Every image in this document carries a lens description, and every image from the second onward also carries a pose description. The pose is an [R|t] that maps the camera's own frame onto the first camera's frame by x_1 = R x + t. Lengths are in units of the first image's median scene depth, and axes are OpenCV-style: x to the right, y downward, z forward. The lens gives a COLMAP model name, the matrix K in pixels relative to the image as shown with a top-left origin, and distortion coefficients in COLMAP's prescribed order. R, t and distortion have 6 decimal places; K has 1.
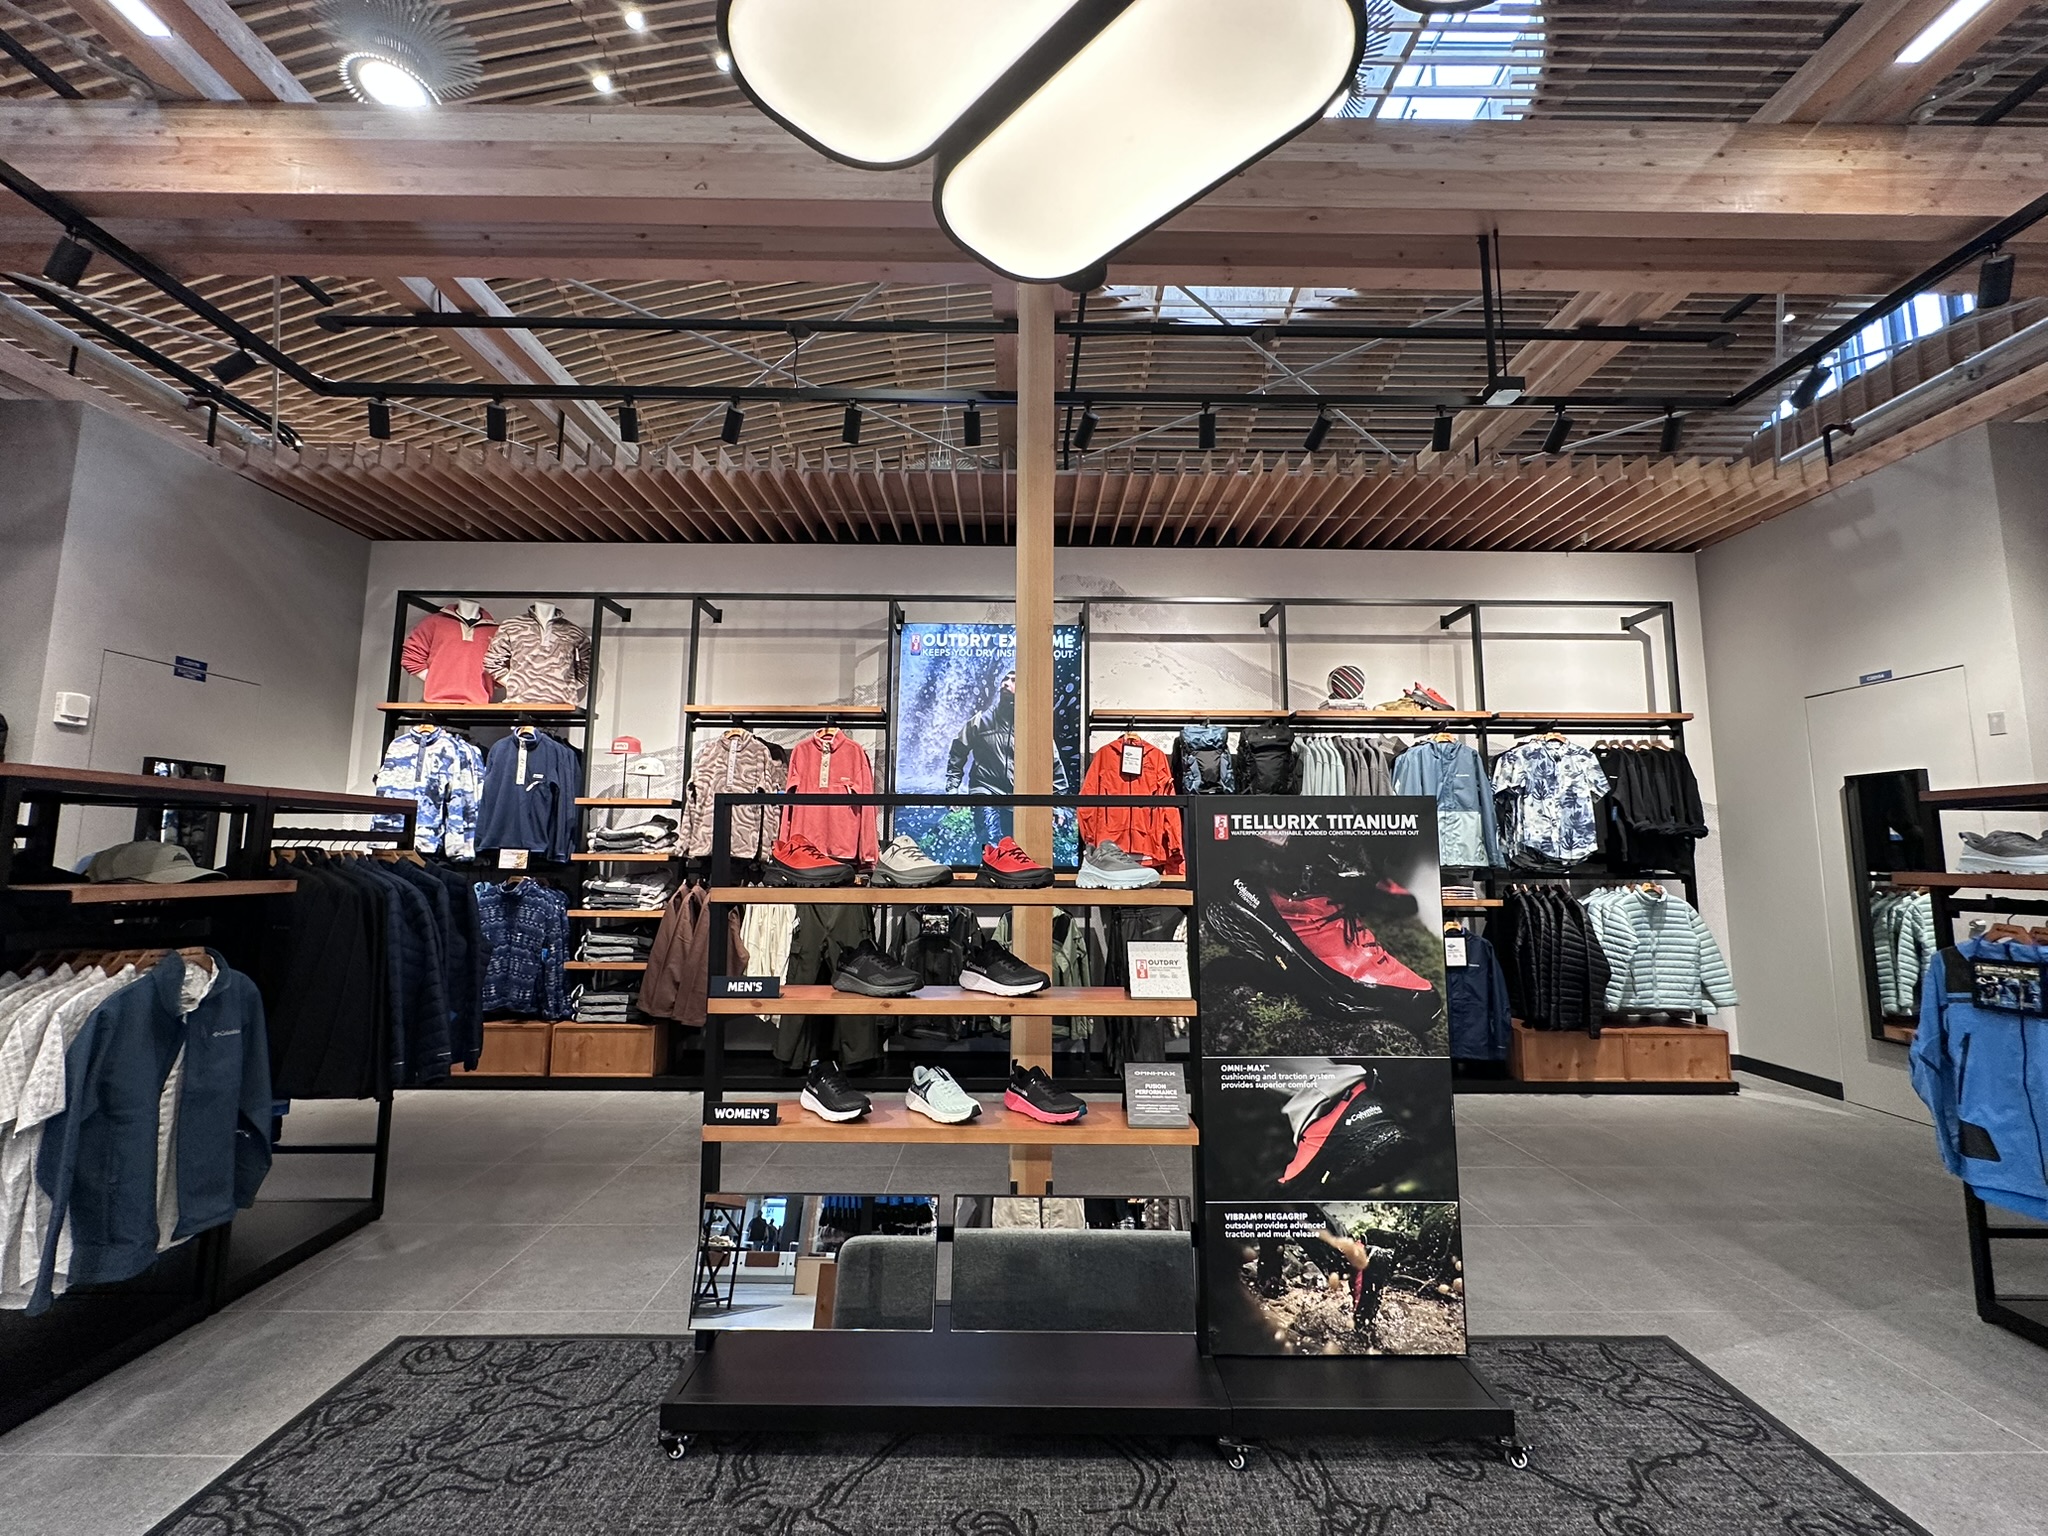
lens RADIAL K [[817.8, 0, 1021.7], [0, 817.8, 766.1], [0, 0, 1]] dist [-0.001745, 0.000510]
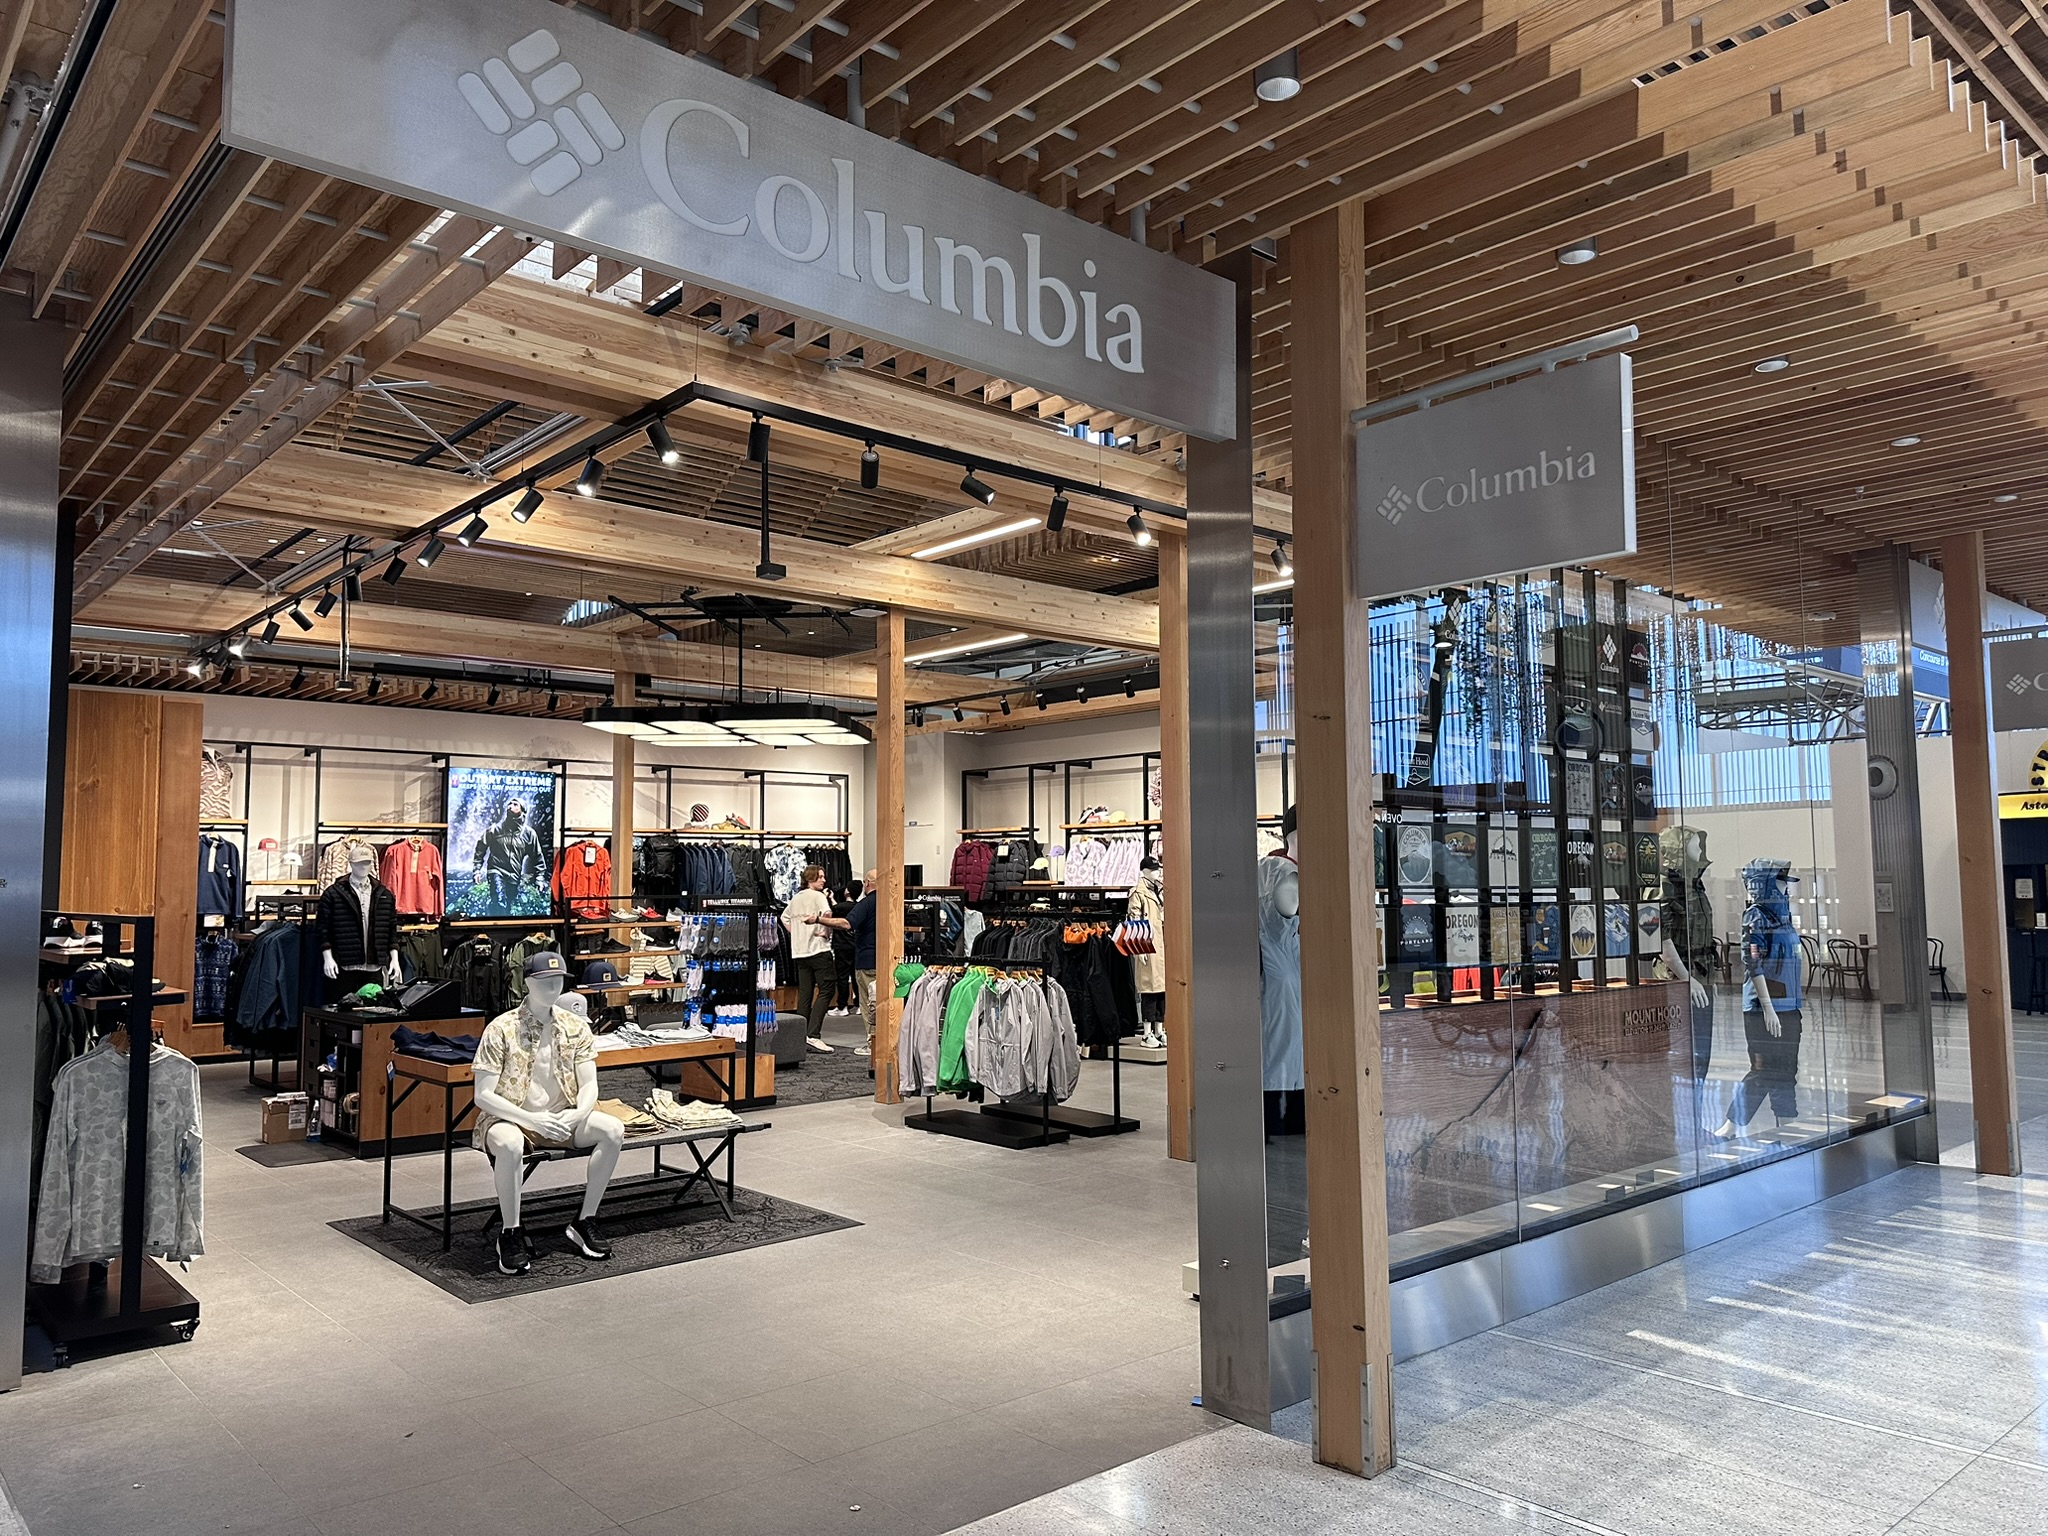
lens RADIAL K [[1434.3, 0, 1024.0], [0, 1434.3, 768.0], [0, 0, 1]] dist [0.193308, -0.390505]
pose [[0.753671, 0.042912, 0.655850, -1.325364], [-0.063411, 0.997959, 0.007572, -0.300134], [-0.654186, -0.047295, 0.754853, -2.153561]]
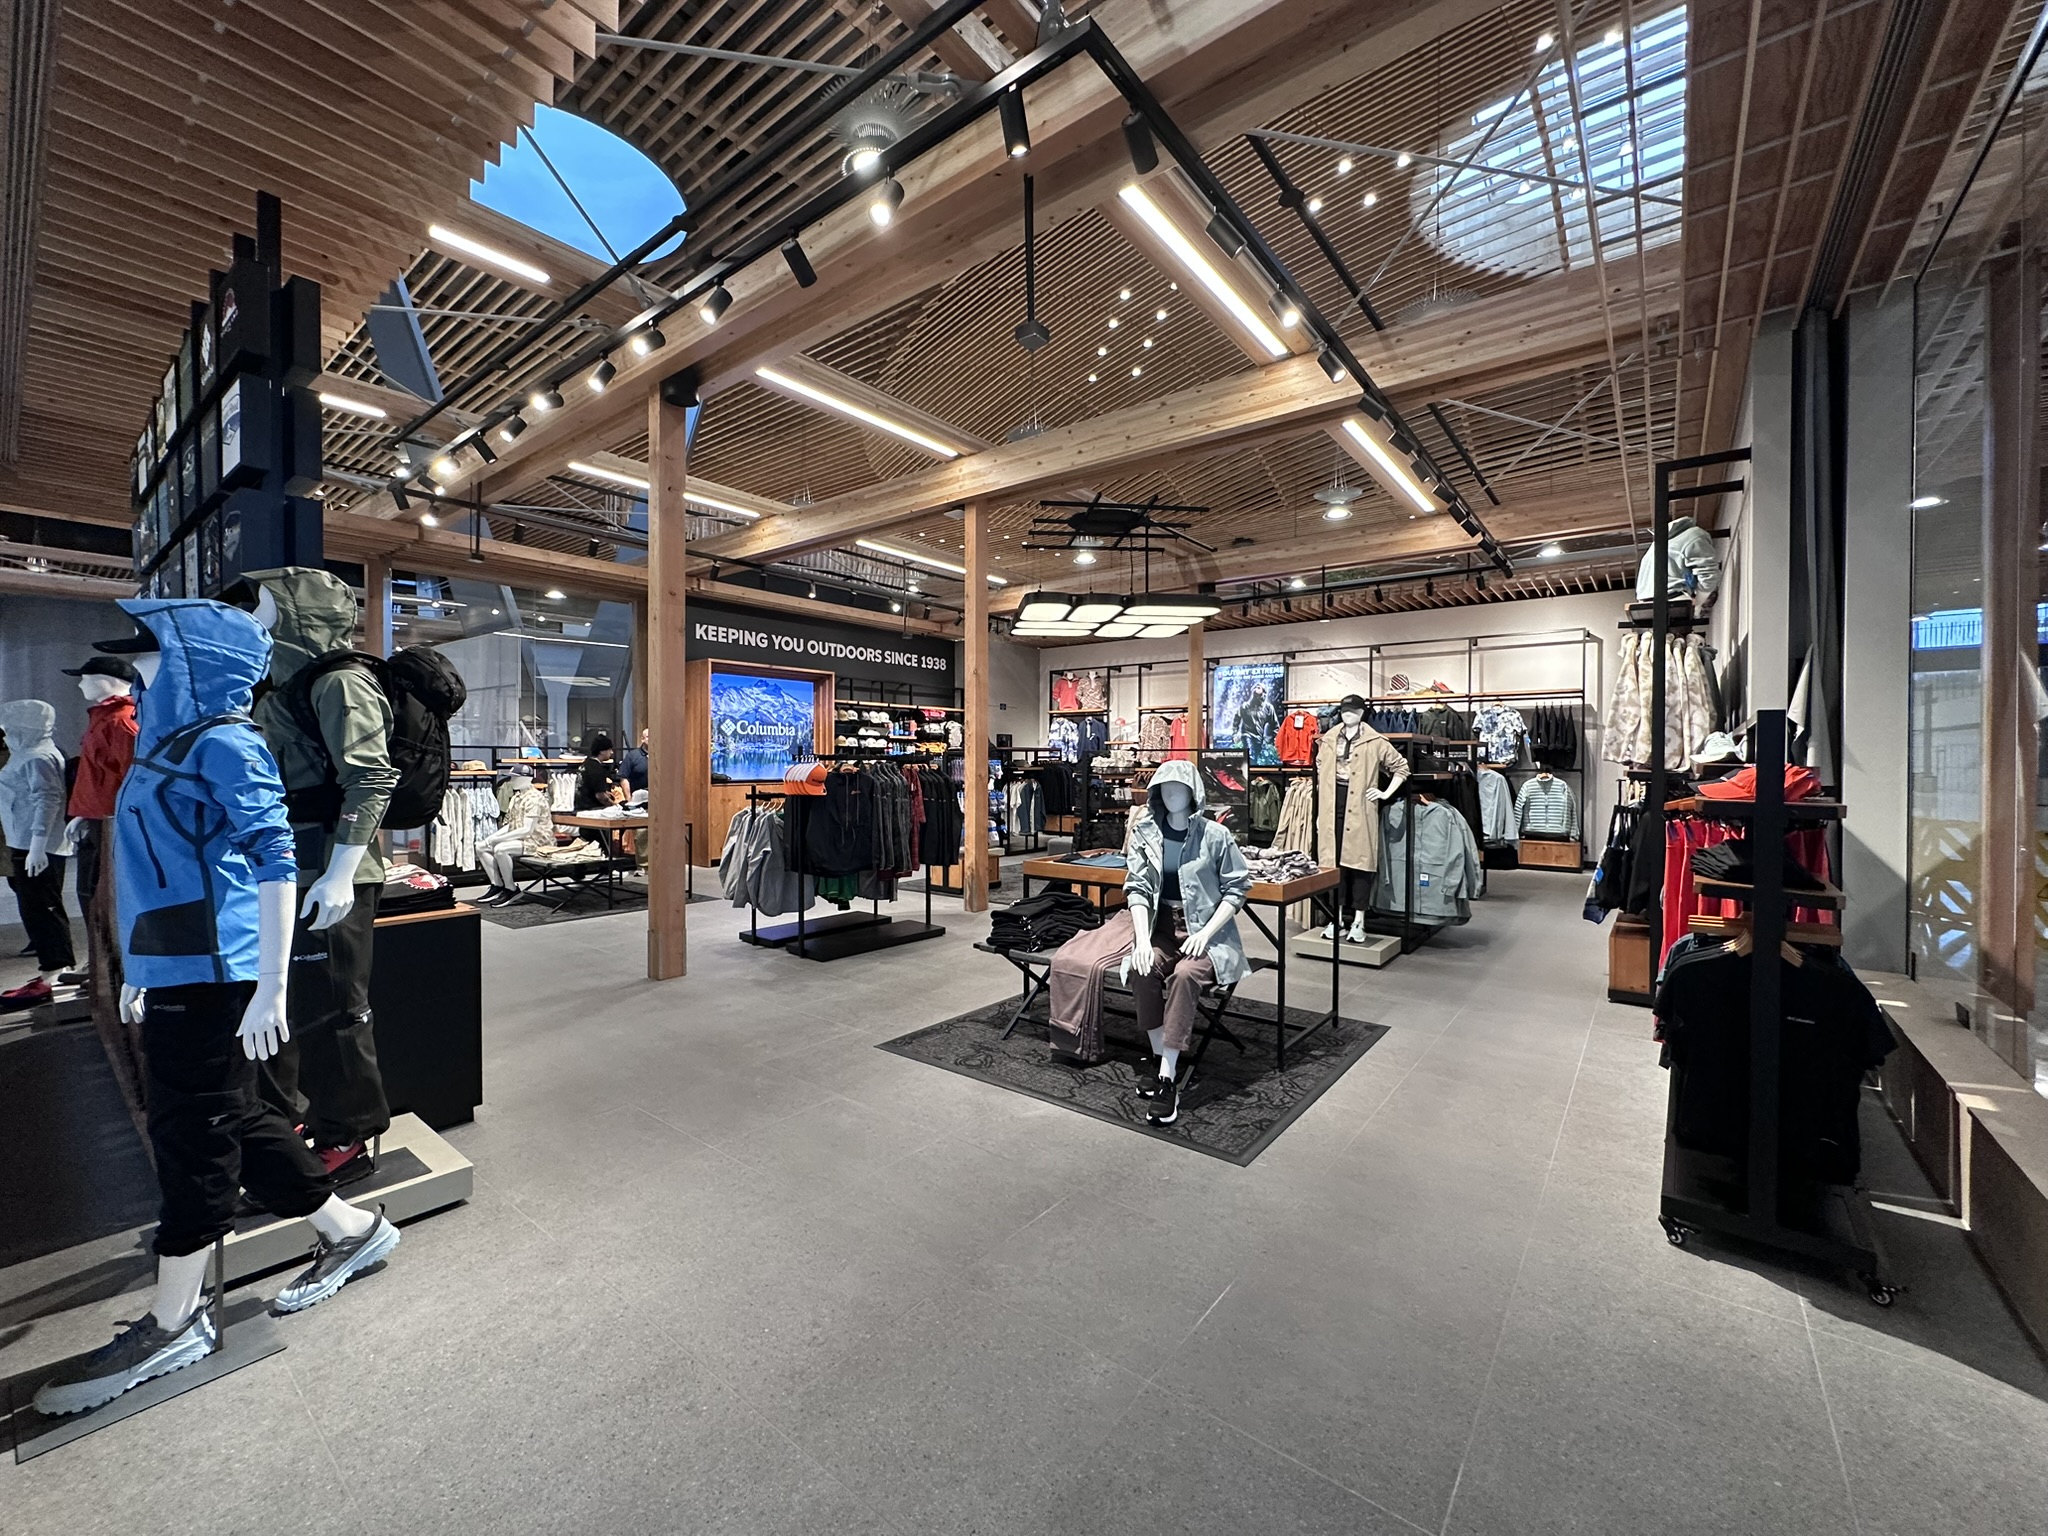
lens RADIAL K [[817.8, 0, 1021.7], [0, 817.8, 766.1], [0, 0, 1]] dist [-0.001745, 0.000510]
pose [[0.781602, 0.000607, -0.623777, 1.052969], [0.072486, 0.993136, 0.091793, -0.165780], [0.619551, -0.116961, 0.776194, -1.470442]]
